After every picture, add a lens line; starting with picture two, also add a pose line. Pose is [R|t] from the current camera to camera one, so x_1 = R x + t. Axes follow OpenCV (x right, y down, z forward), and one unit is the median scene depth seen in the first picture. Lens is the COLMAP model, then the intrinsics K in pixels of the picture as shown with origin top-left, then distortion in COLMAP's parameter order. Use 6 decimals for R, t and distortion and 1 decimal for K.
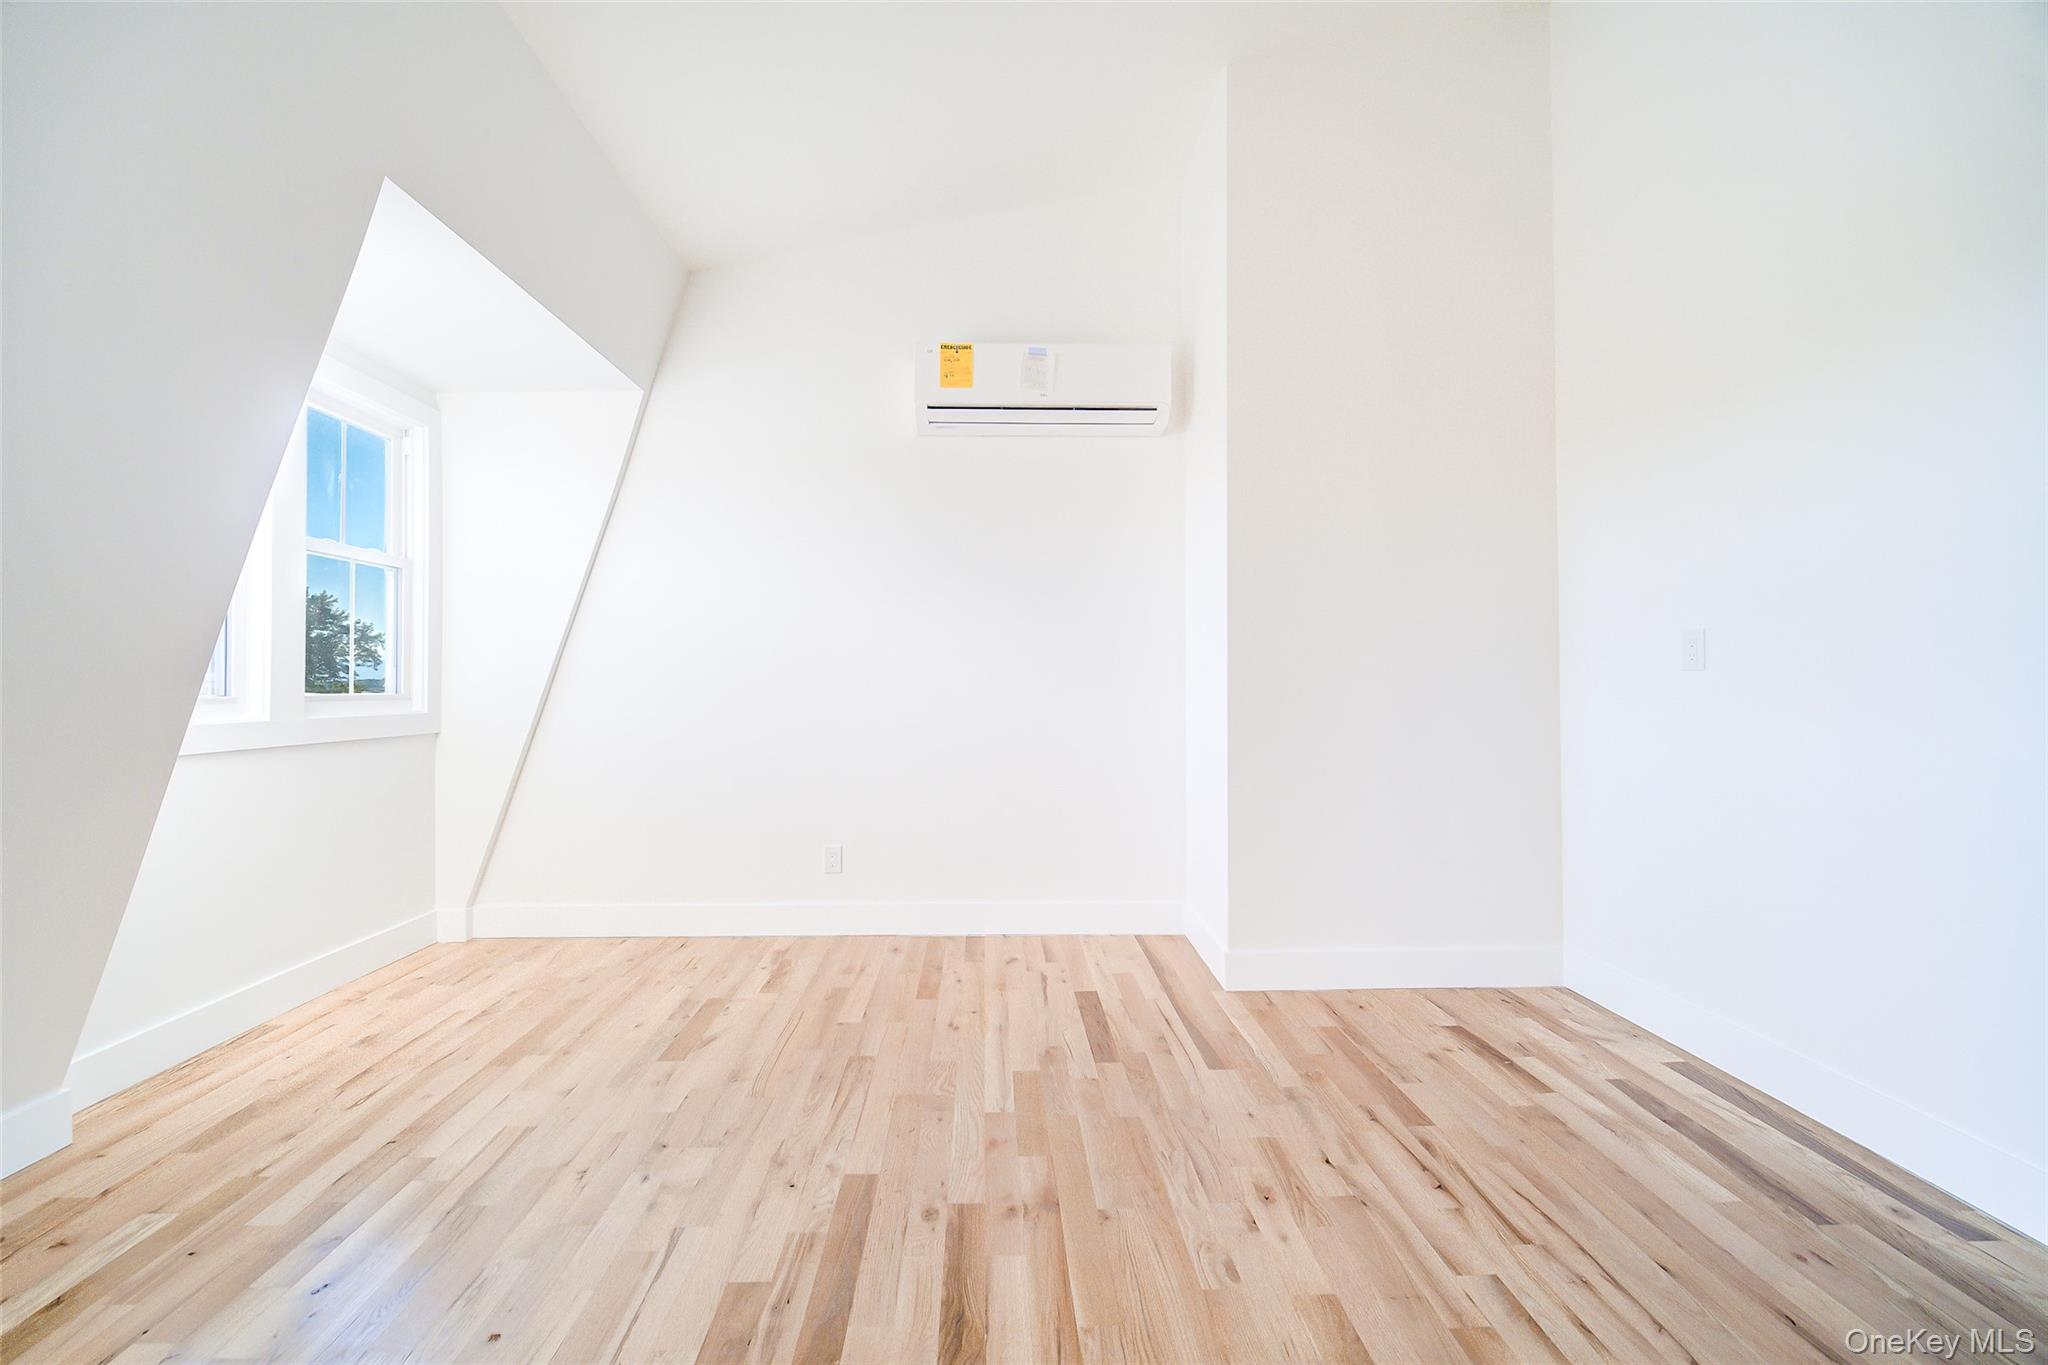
lens RADIAL K [[815.3, 0, 1005.8], [0, 815.3, 683.0], [0, 0, 1]] dist [-0.001243, -0.000347]
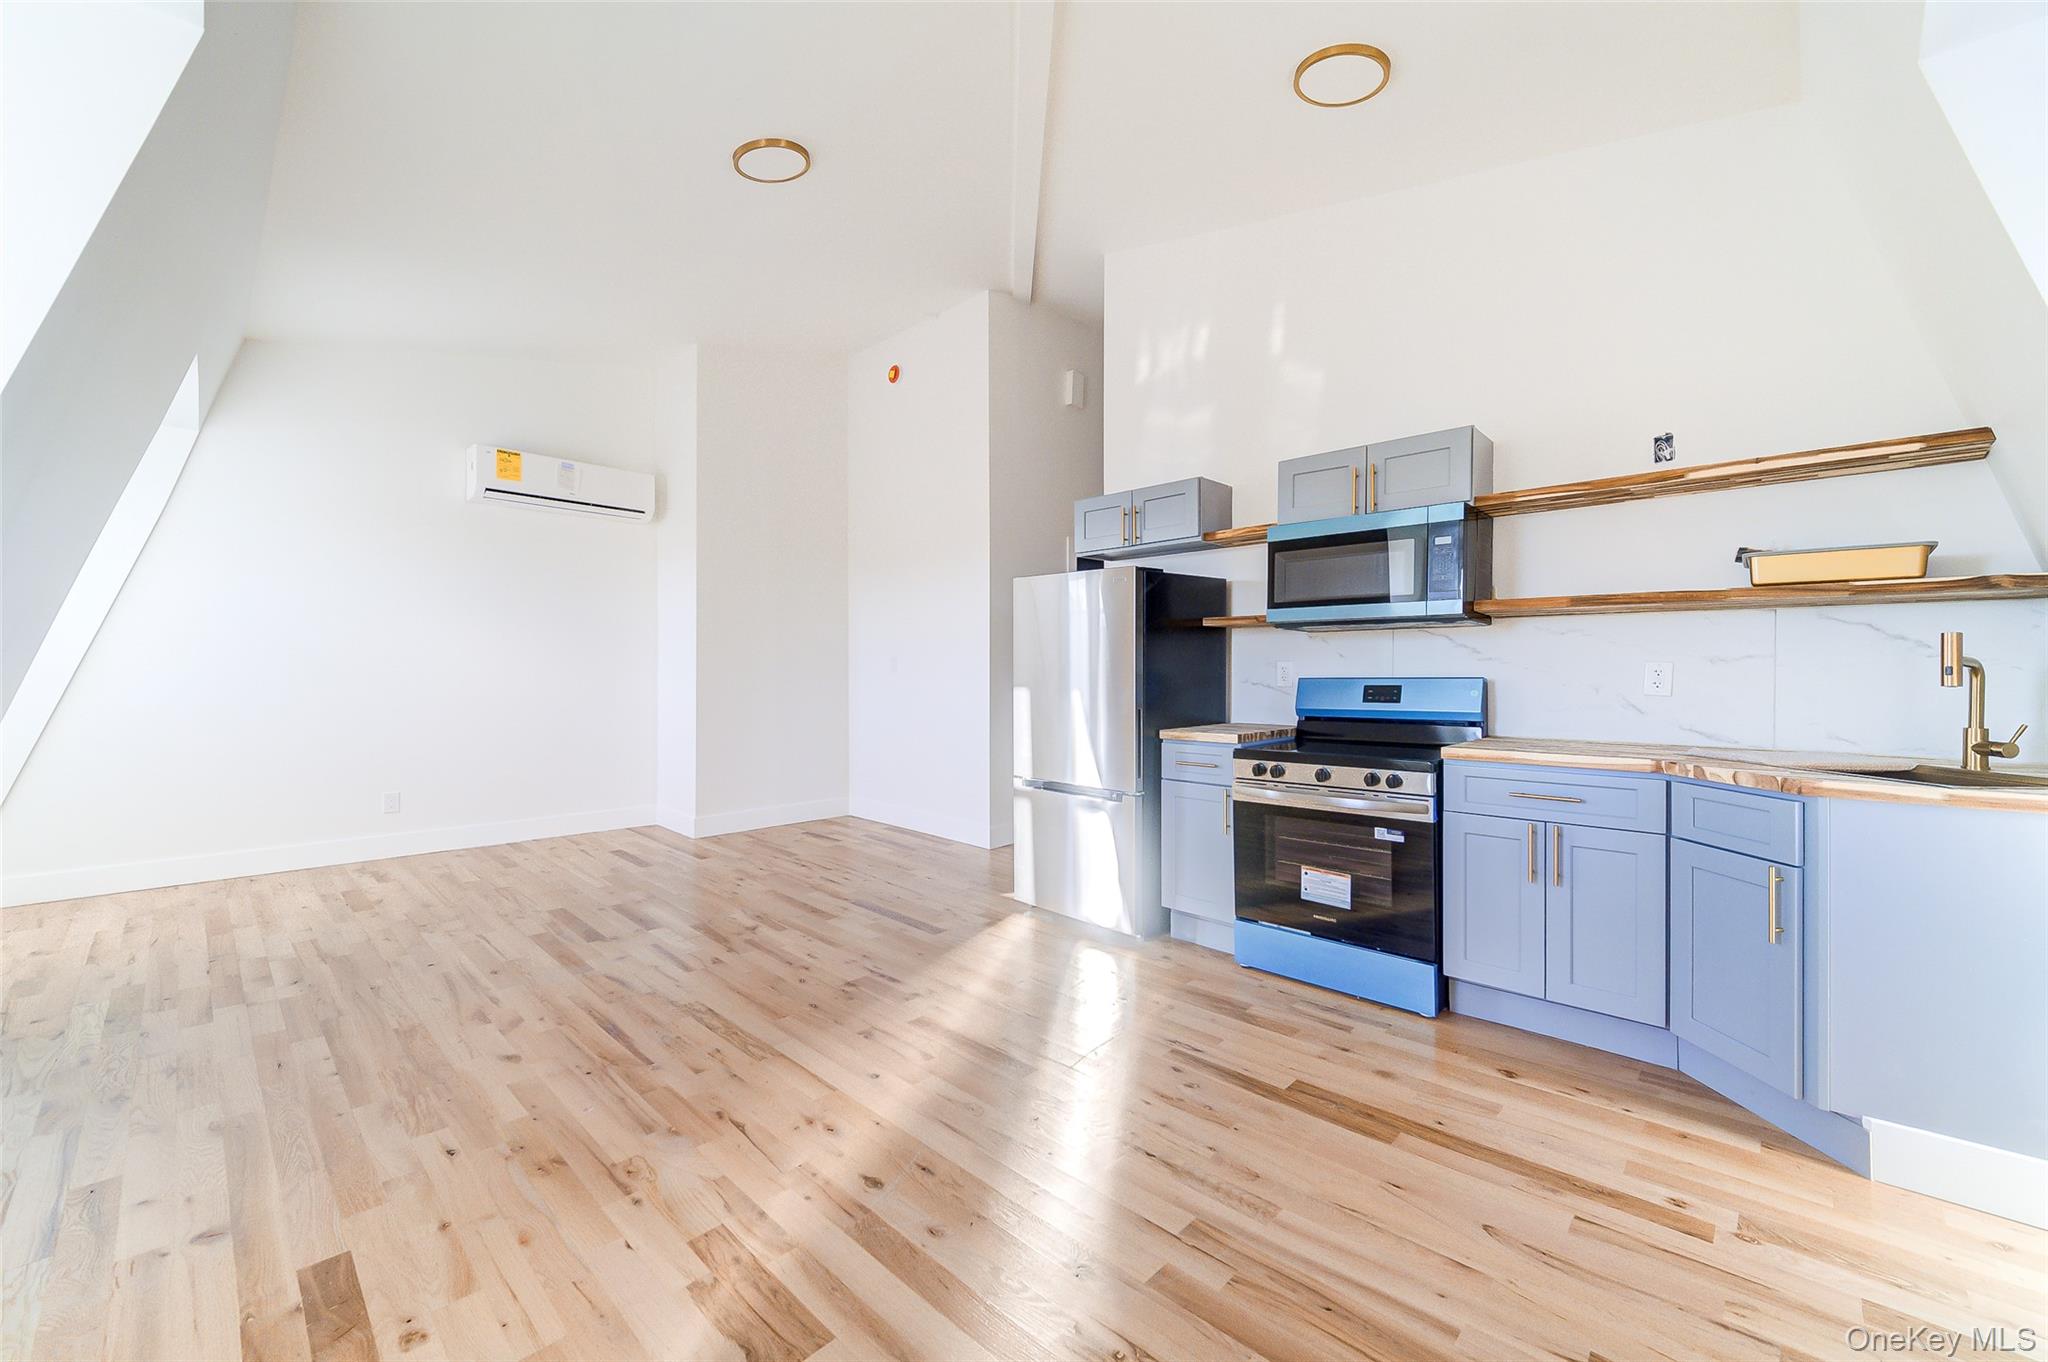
lens RADIAL K [[788.8, 0, 1016.4], [0, 788.8, 675.2], [0, 0, 1]] dist [0.010905, 0.000213]
pose [[0.707727, 0.004169, 0.706474, -0.622422], [-0.008391, 0.999962, 0.002504, -0.014061], [-0.706436, -0.007700, 0.707735, -1.025846]]
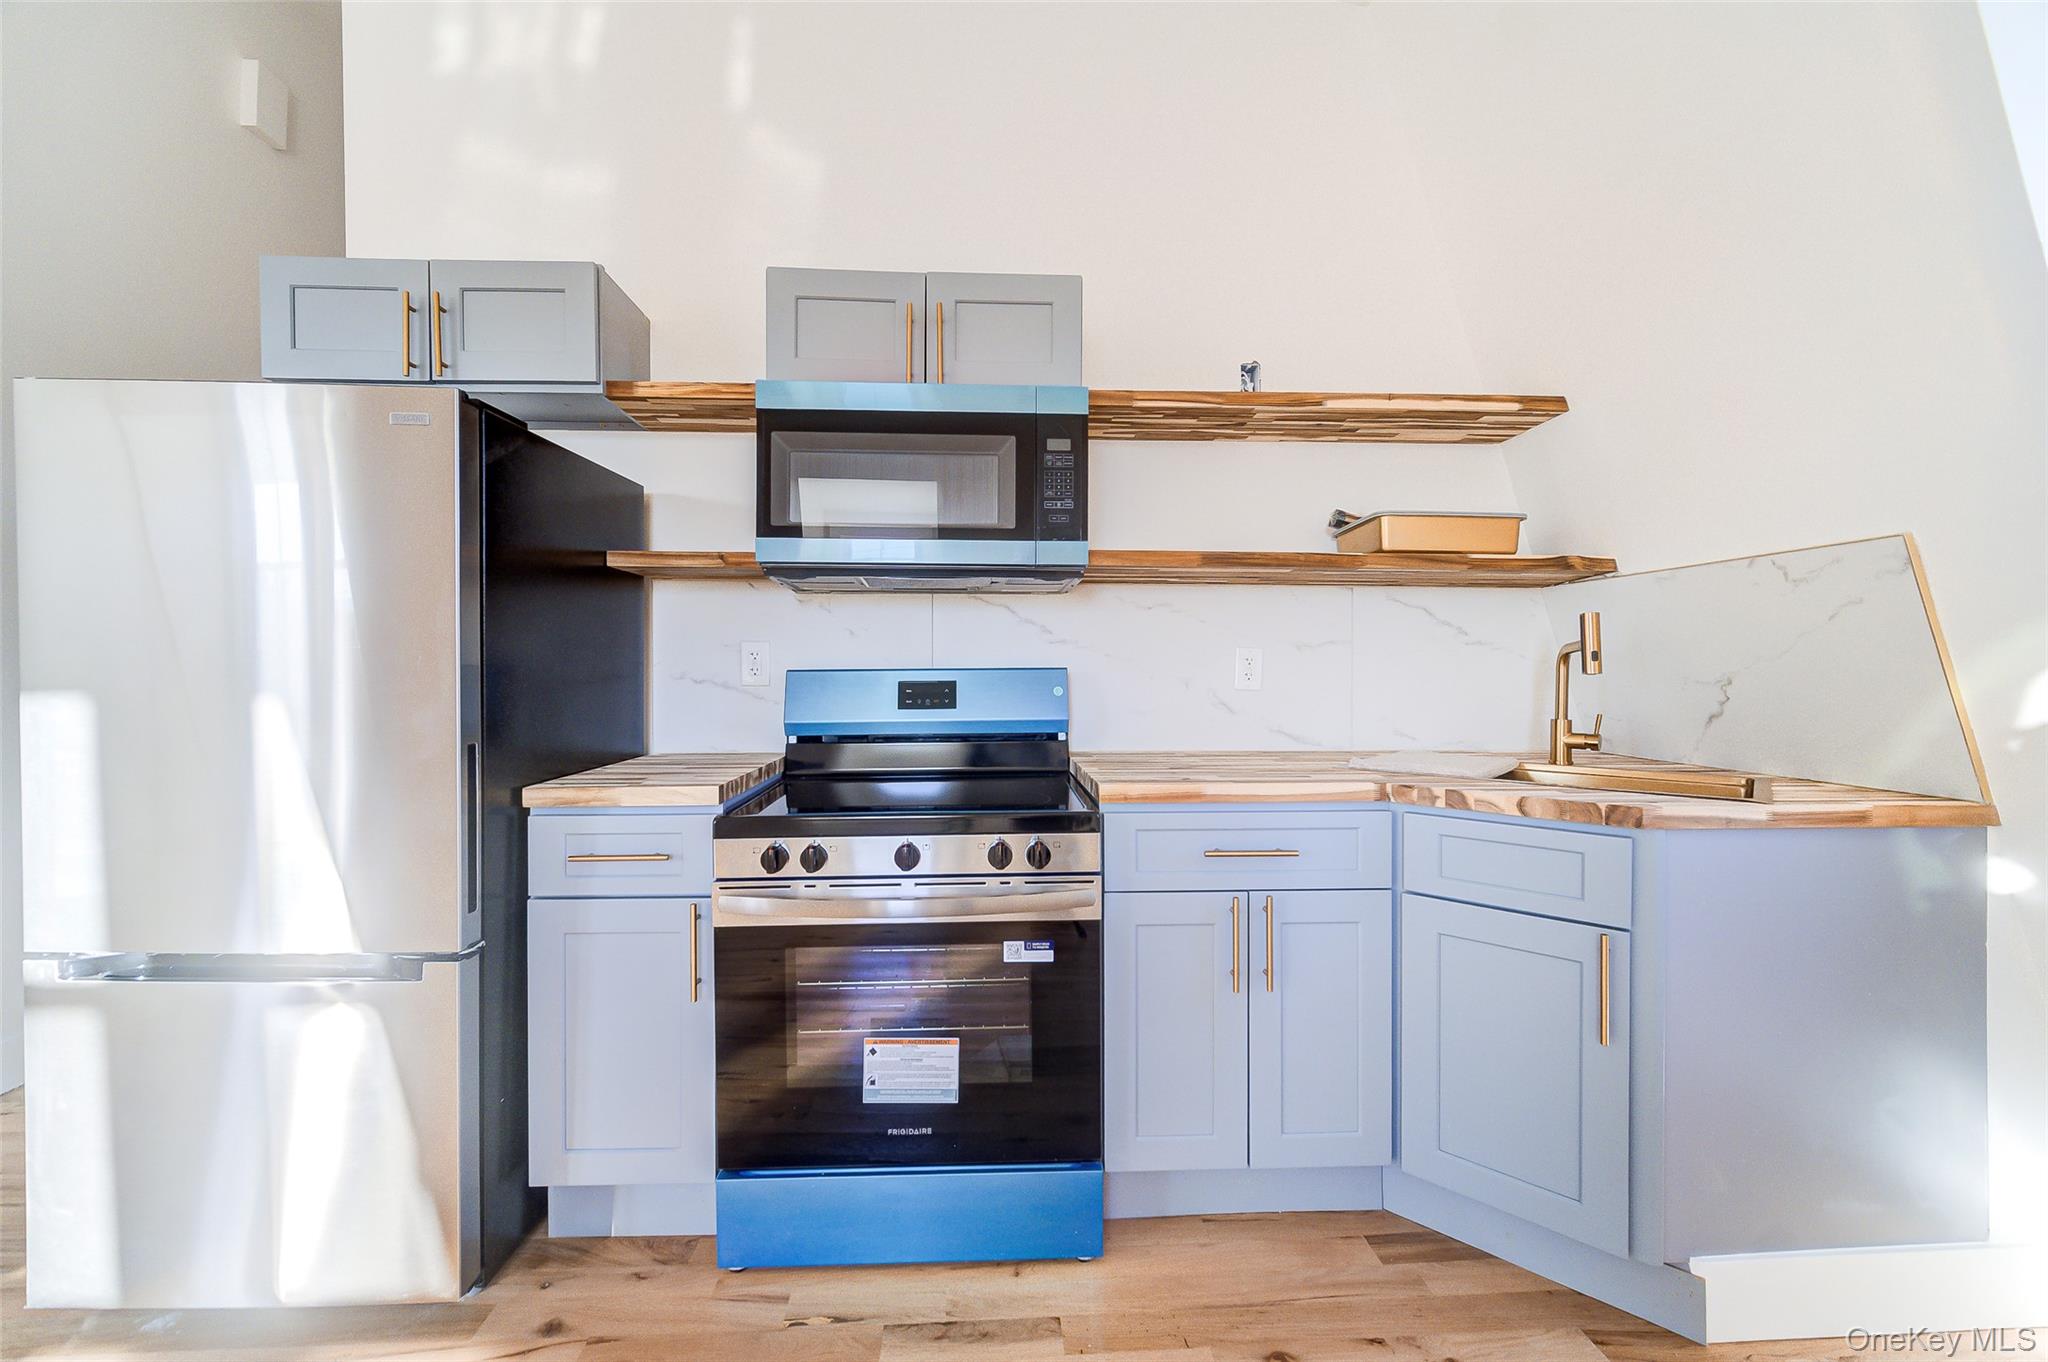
lens RADIAL K [[803.5, 0, 991.1], [0, 803.5, 678.0], [0, 0, 1]] dist [0.005106, 0.000183]
pose [[-0.012585, 0.000877, 0.999920, -0.040981], [-0.005116, 0.999986, -0.000941, -0.000659], [-0.999908, -0.005128, -0.012581, -0.536059]]
